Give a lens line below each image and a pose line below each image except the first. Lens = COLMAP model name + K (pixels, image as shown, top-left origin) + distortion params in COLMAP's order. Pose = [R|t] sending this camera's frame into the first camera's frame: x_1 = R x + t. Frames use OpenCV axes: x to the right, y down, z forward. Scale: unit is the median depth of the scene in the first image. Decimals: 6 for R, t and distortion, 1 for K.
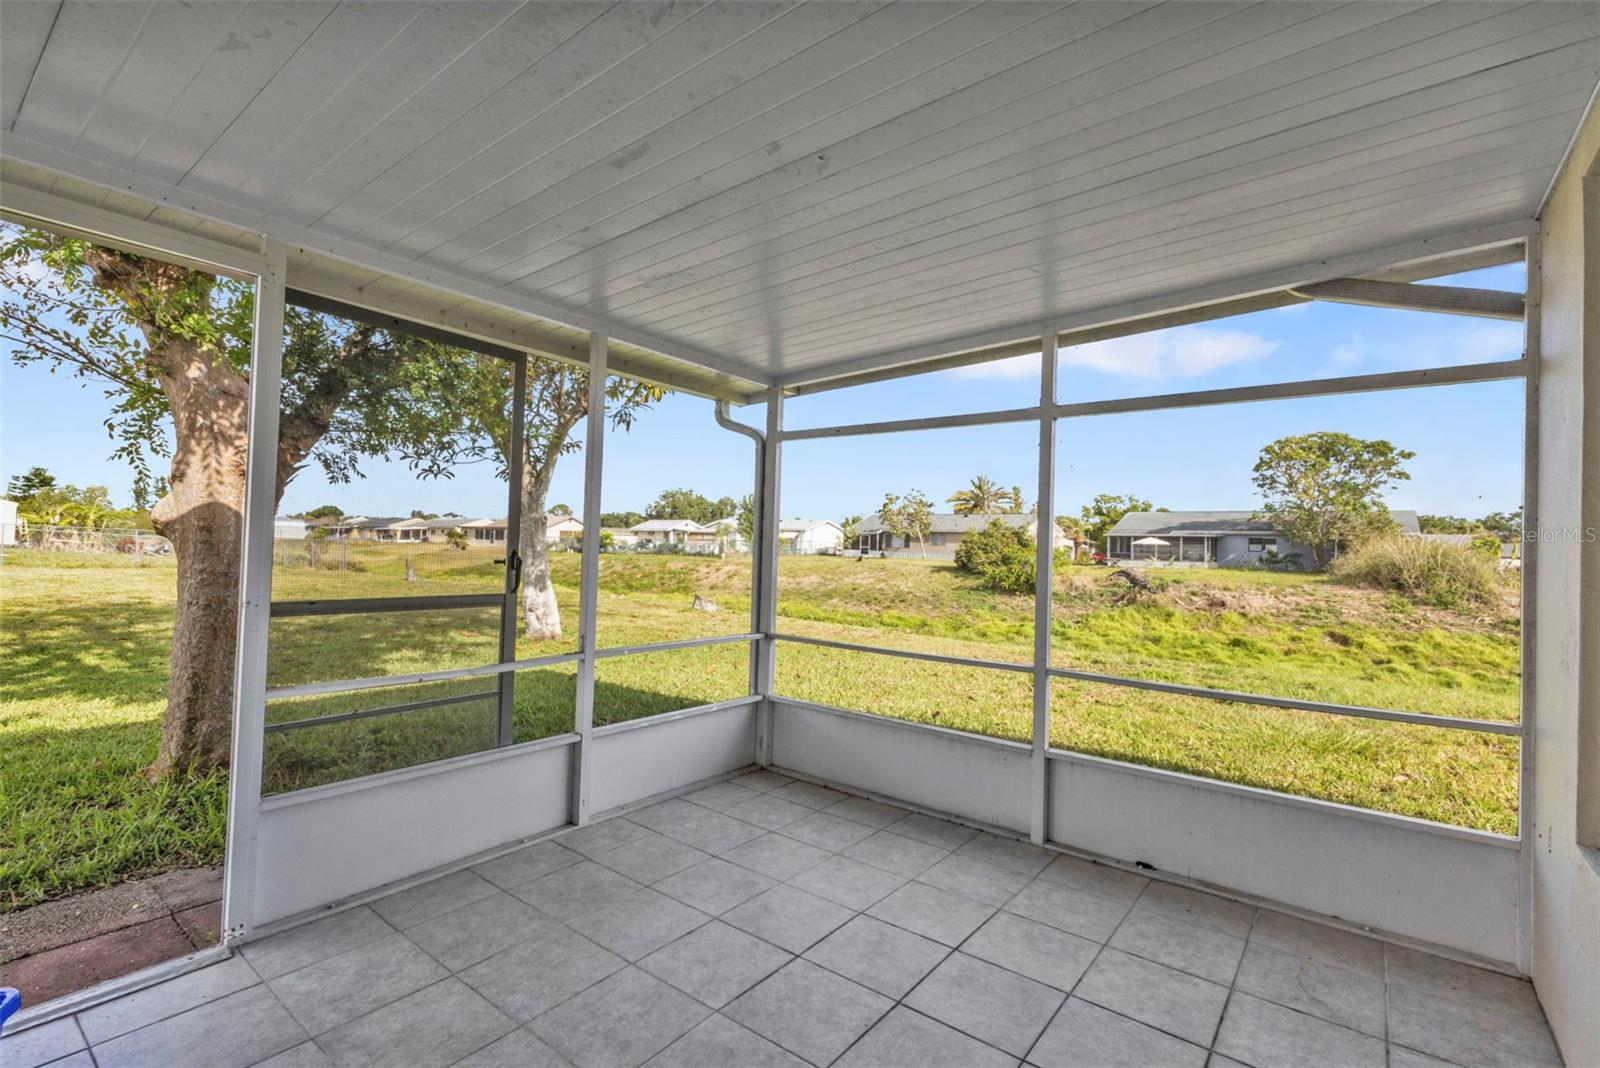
lens RADIAL K [[719.7, 0, 802.3], [0, 719.7, 529.0], [0, 0, 1]] dist [0.002380, -0.001205]
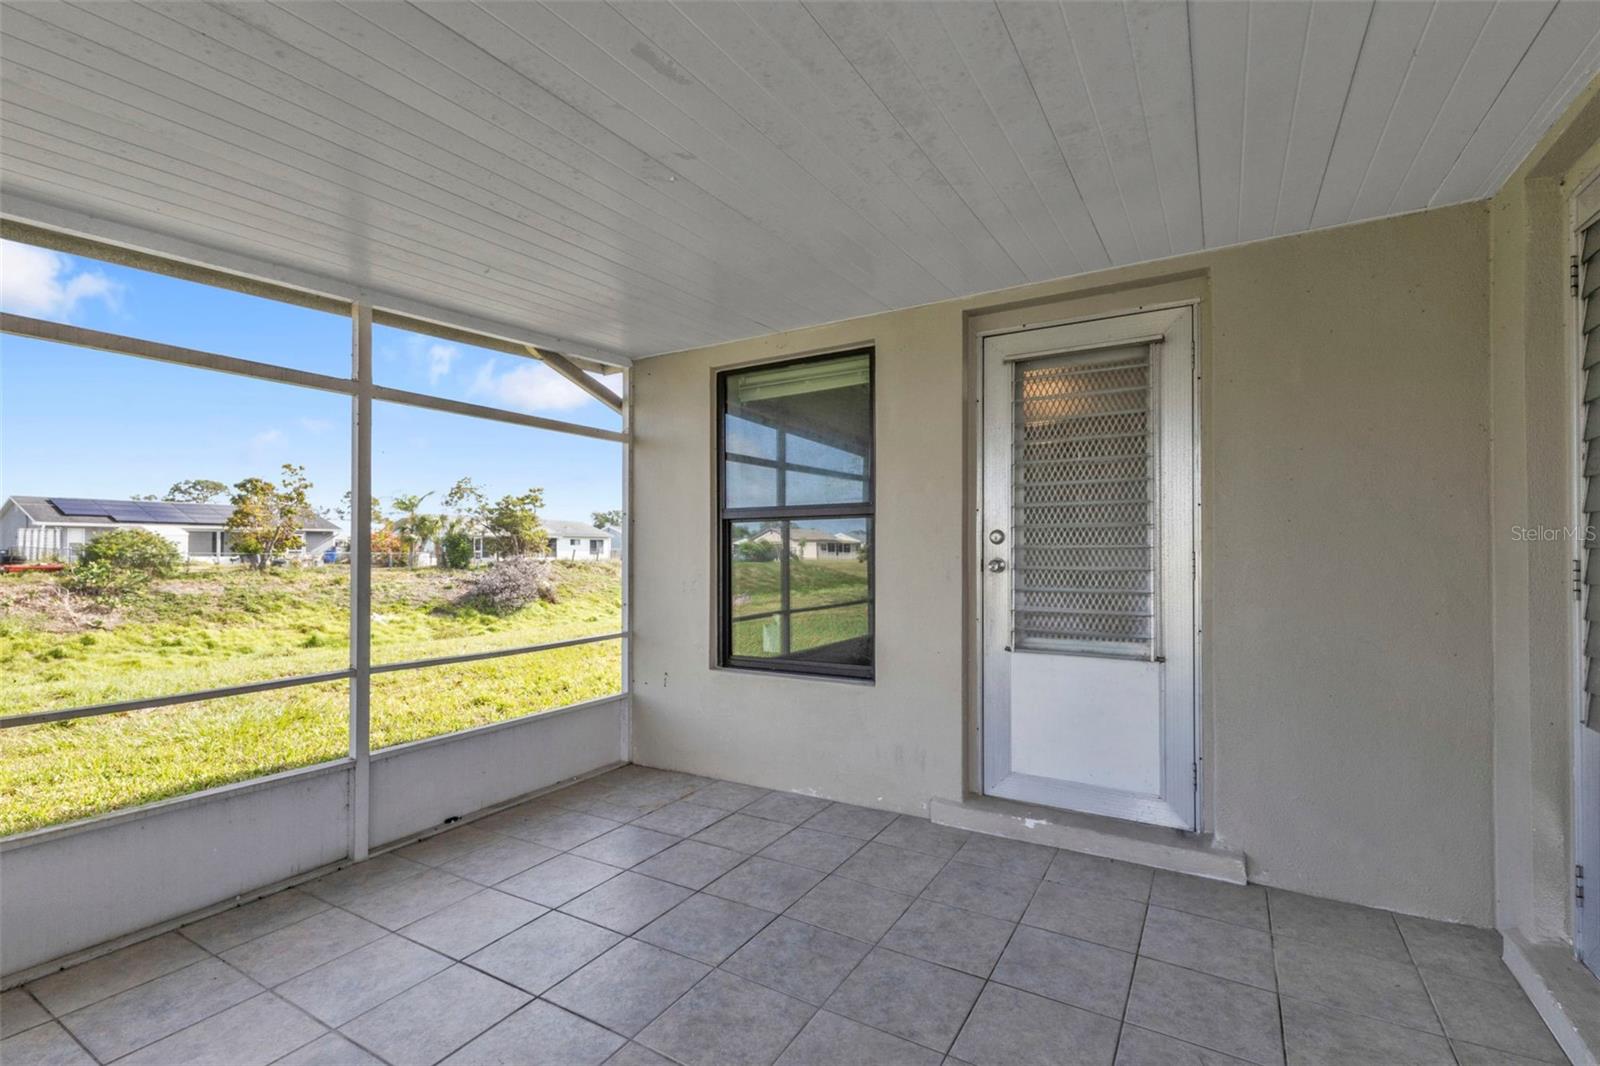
lens RADIAL K [[719.7, 0, 814.4], [0, 719.7, 541.2], [0, 0, 1]] dist [0.002380, -0.001205]
pose [[-0.140266, -0.013566, 0.990021, -0.715745], [-0.025907, 0.999614, 0.010027, 0.007427], [-0.989775, -0.024242, -0.140563, 0.614802]]
